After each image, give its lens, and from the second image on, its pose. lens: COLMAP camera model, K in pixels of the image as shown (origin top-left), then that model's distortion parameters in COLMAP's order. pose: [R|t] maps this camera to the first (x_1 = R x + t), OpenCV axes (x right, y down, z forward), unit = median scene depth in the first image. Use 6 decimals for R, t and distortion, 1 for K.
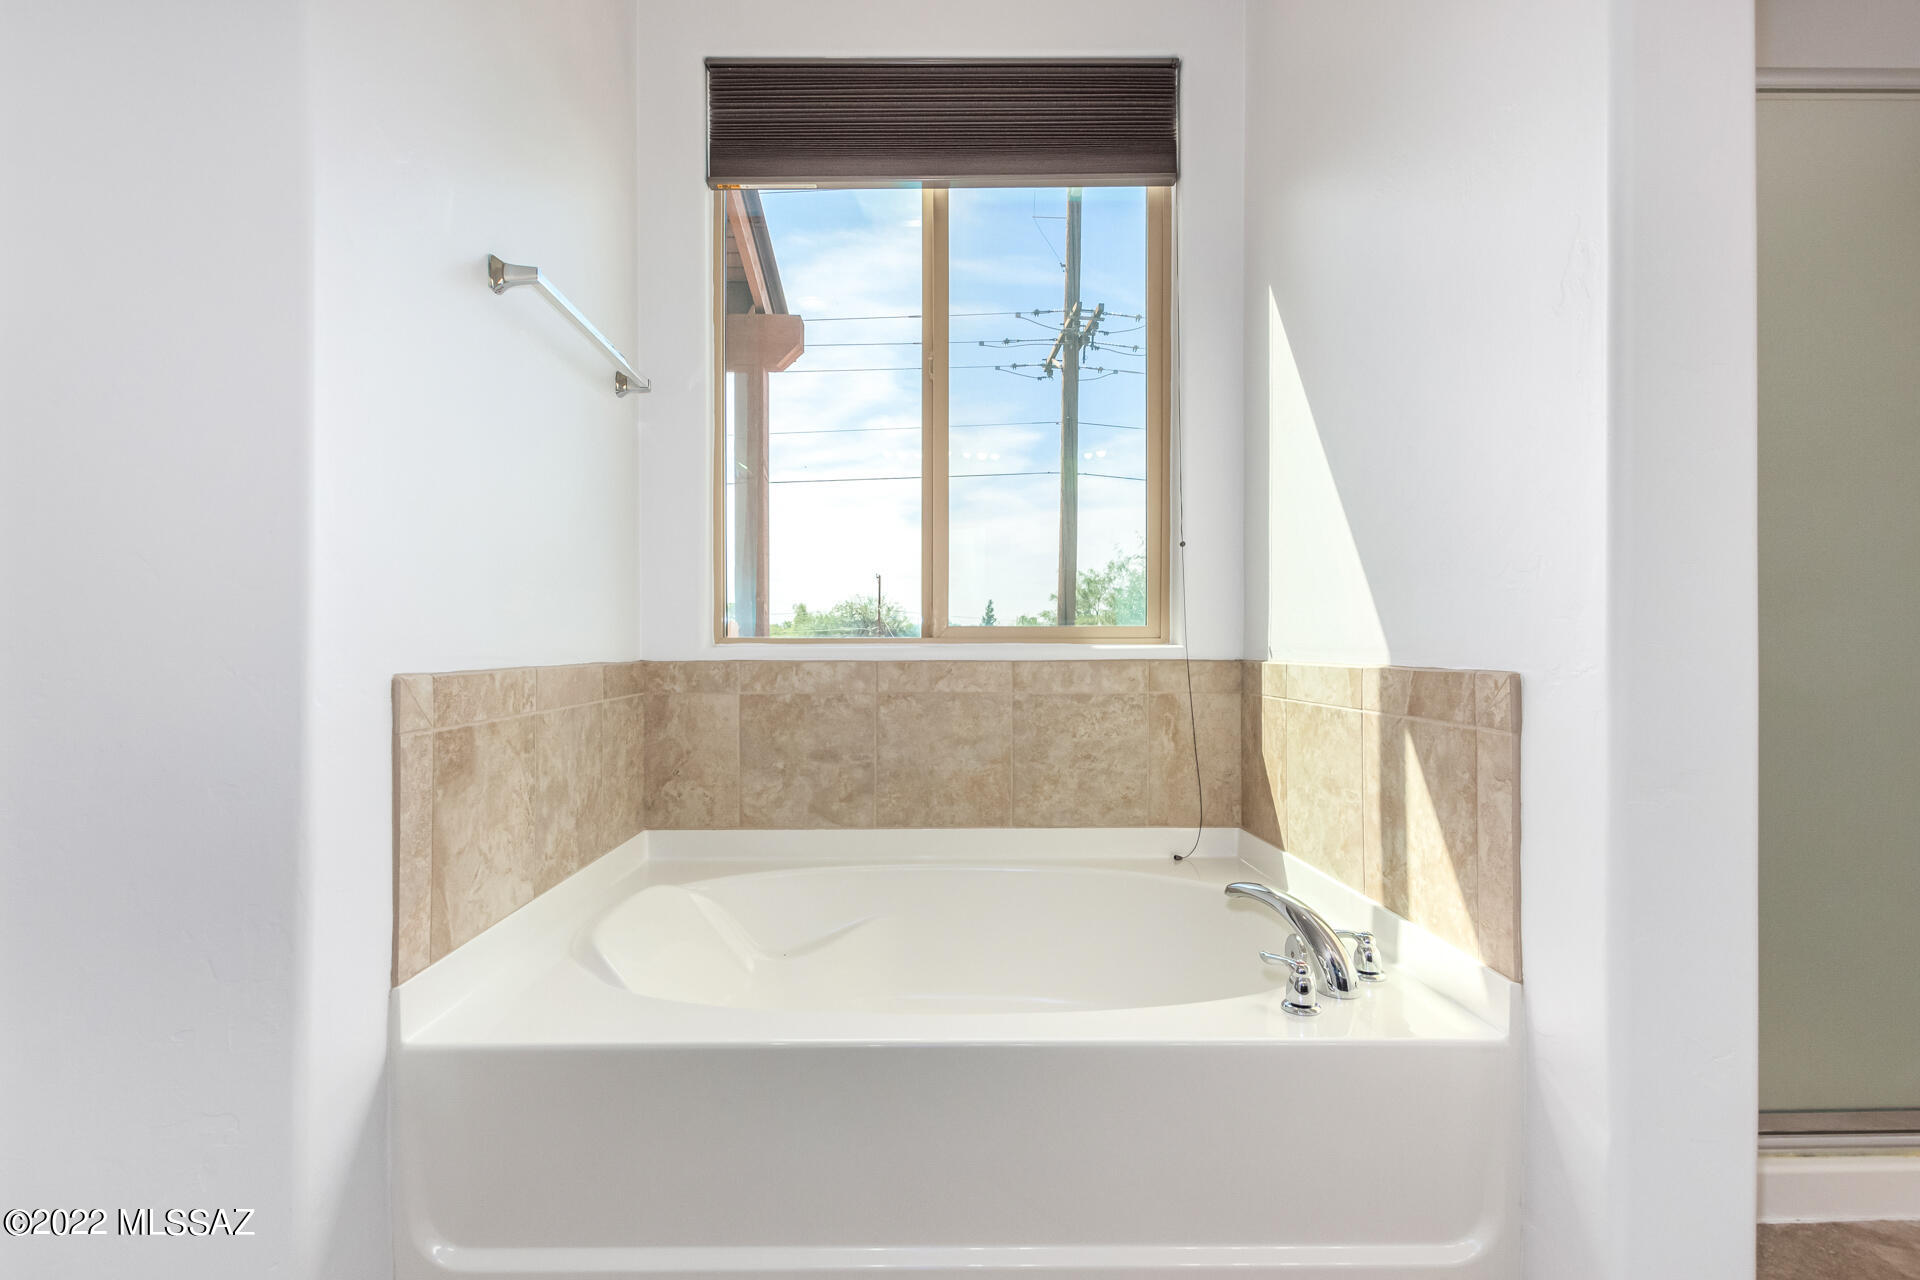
lens RADIAL K [[892.6, 0, 960.0], [0, 892.6, 640.0], [0, 0, 1]] dist [0.008554, 0.000020]
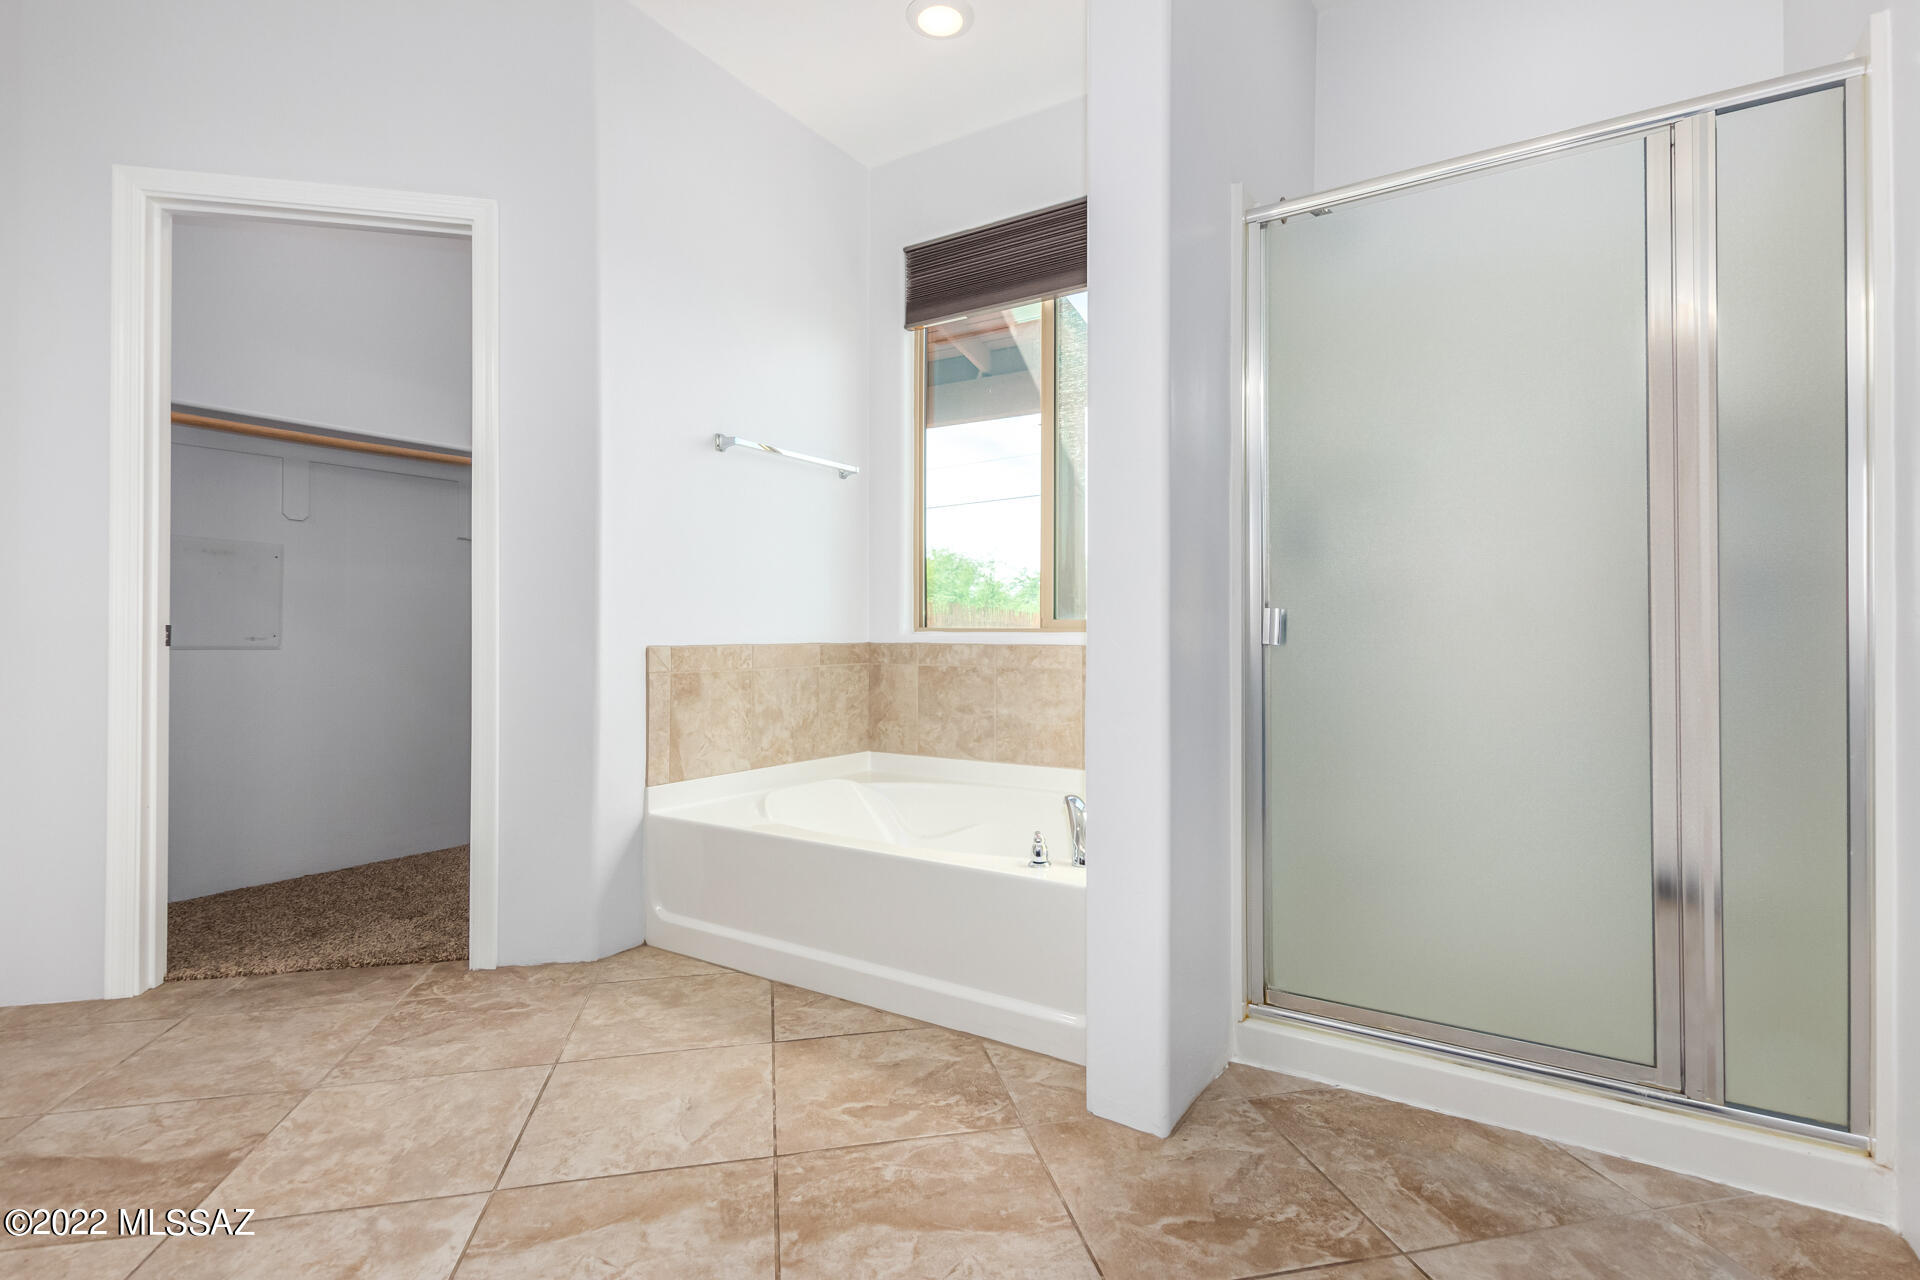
lens RADIAL K [[885.4, 0, 962.5], [0, 885.4, 625.5], [0, 0, 1]] dist [0.000887, -0.000308]
pose [[0.840600, -0.000691, -0.541656, 0.627930], [-0.000570, 0.999998, -0.002160, -0.003571], [0.541656, 0.002124, 0.840598, -0.215011]]
